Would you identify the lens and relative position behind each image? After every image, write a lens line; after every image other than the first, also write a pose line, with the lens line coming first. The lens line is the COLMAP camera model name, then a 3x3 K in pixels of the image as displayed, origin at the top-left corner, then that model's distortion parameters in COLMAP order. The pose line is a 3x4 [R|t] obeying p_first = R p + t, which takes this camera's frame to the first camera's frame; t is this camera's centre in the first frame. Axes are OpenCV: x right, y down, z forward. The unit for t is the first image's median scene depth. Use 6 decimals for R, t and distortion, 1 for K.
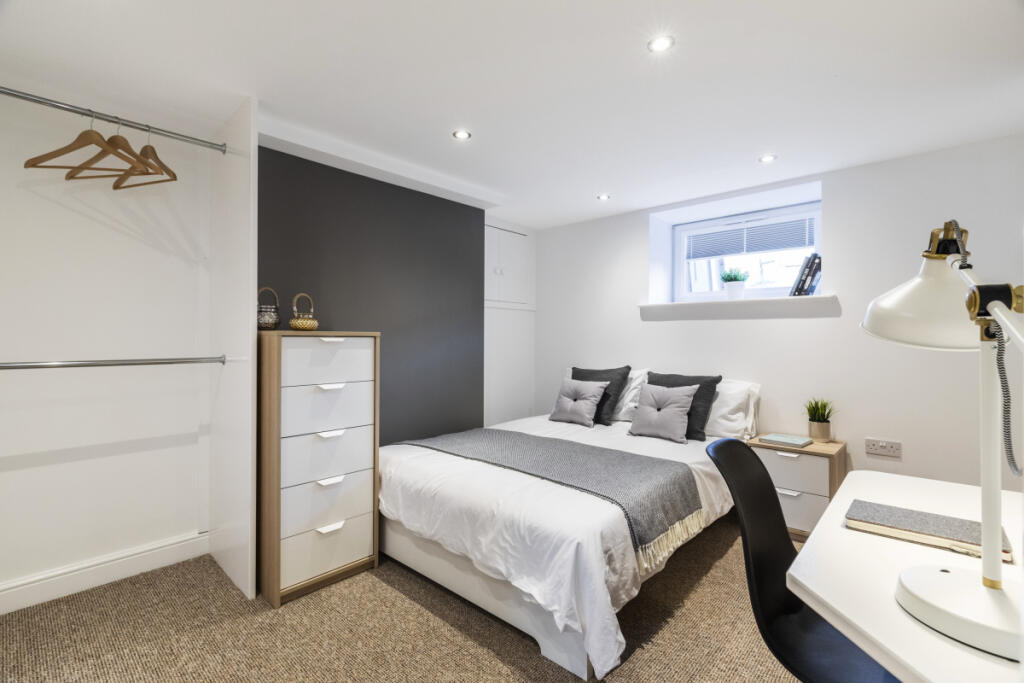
lens RADIAL K [[463.4, 0, 513.1], [0, 463.4, 340.1], [0, 0, 1]] dist [-0.000638, -0.000108]
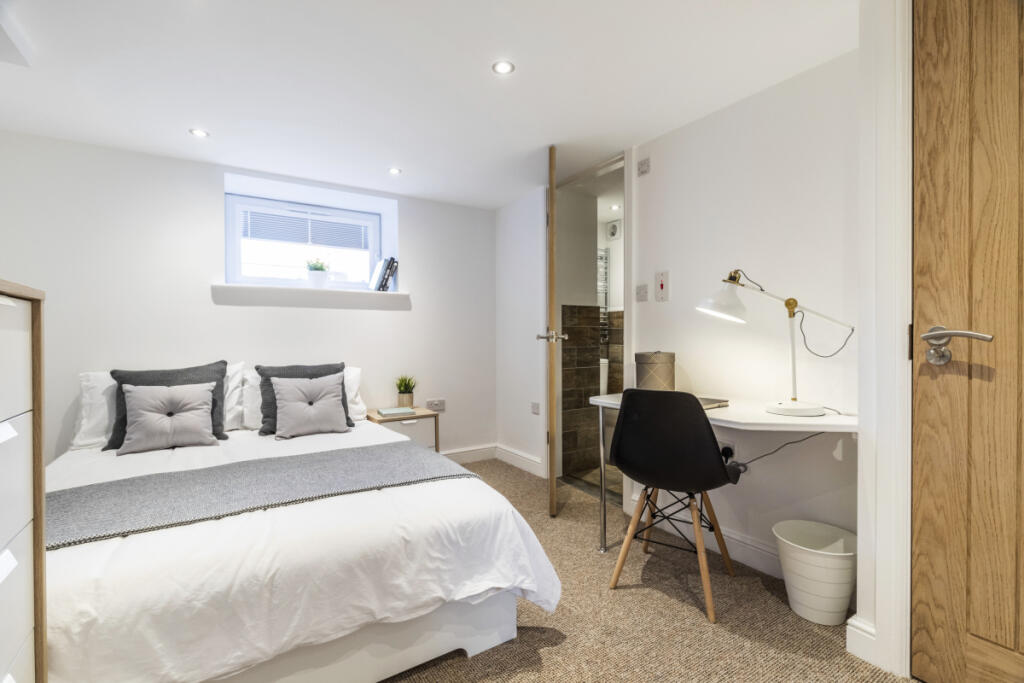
lens RADIAL K [[463.4, 0, 513.1], [0, 463.4, 340.1], [0, 0, 1]] dist [-0.000638, -0.000108]
pose [[0.247130, -0.013439, 0.968889, -0.479265], [0.010019, 0.999886, 0.011314, 0.020594], [-0.968931, 0.006911, 0.247236, 0.405494]]
